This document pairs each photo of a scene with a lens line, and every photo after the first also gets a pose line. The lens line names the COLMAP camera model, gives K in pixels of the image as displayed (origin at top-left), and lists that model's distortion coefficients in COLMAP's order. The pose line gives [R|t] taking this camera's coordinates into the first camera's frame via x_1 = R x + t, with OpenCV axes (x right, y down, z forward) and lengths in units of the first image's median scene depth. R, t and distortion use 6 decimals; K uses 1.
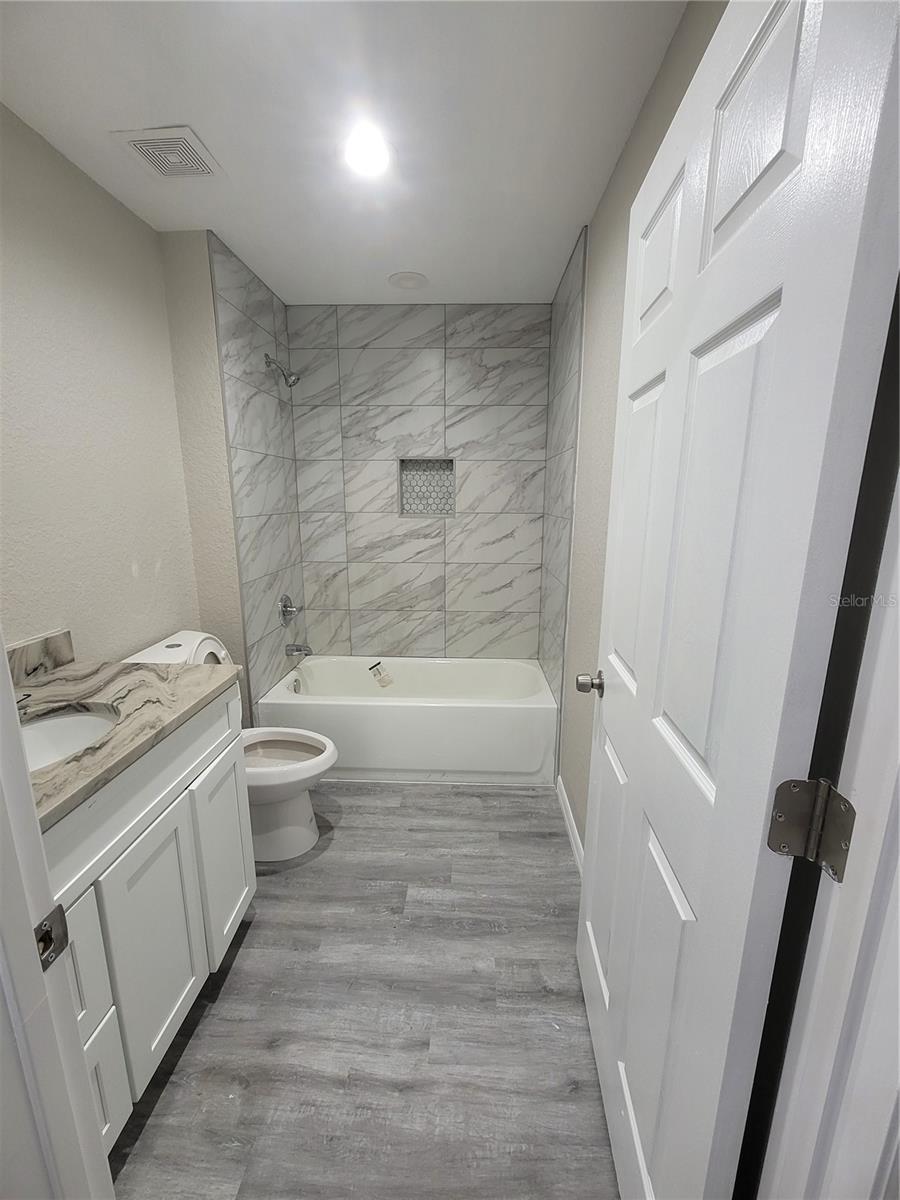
lens RADIAL K [[492.3, 0, 450.0], [0, 492.3, 600.0], [0, 0, 1]] dist [-0.000738, -0.000294]
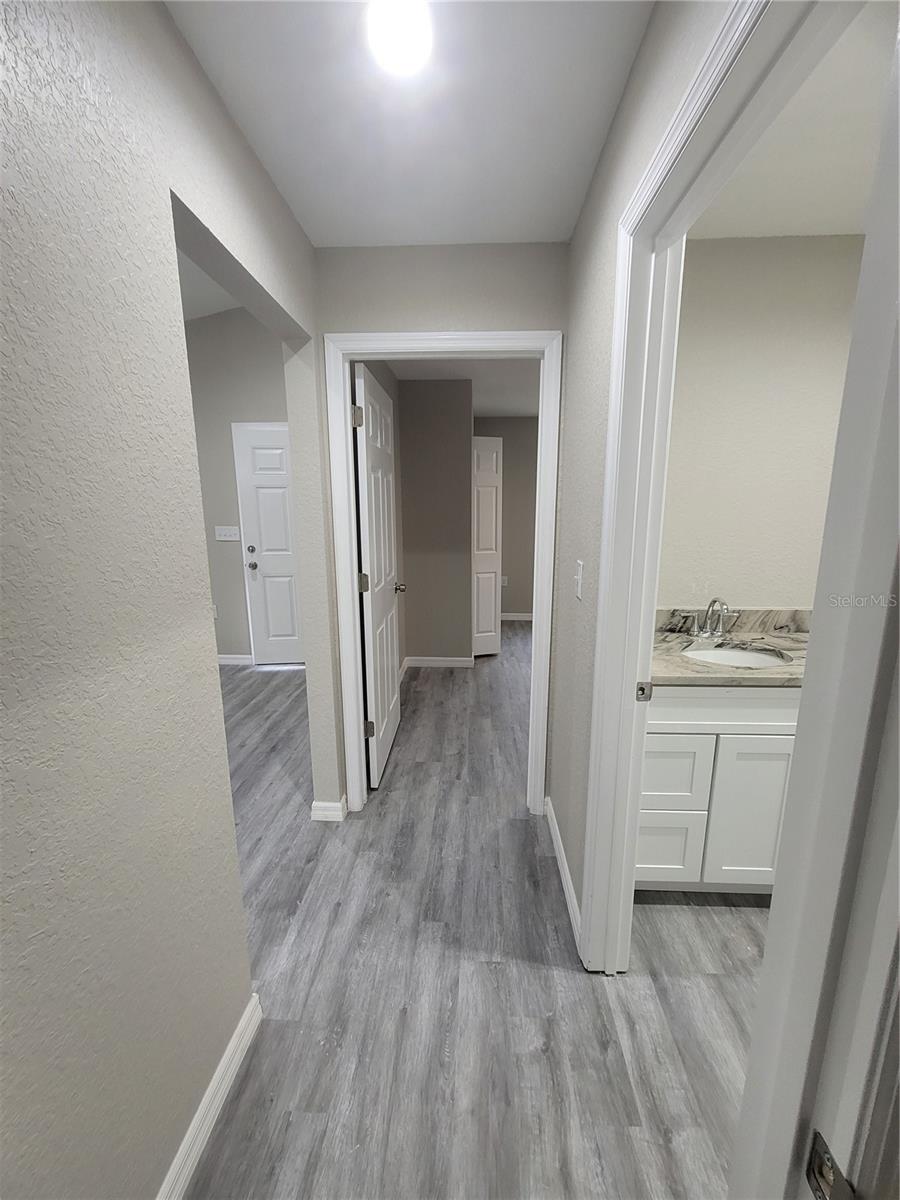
lens RADIAL K [[492.3, 0, 450.0], [0, 492.3, 600.0], [0, 0, 1]] dist [-0.000738, -0.000294]
pose [[-0.002418, 0.193858, -0.981027, 0.713236], [-0.209327, 0.959197, 0.190061, -0.015304], [0.977843, 0.205814, 0.038260, -0.073893]]
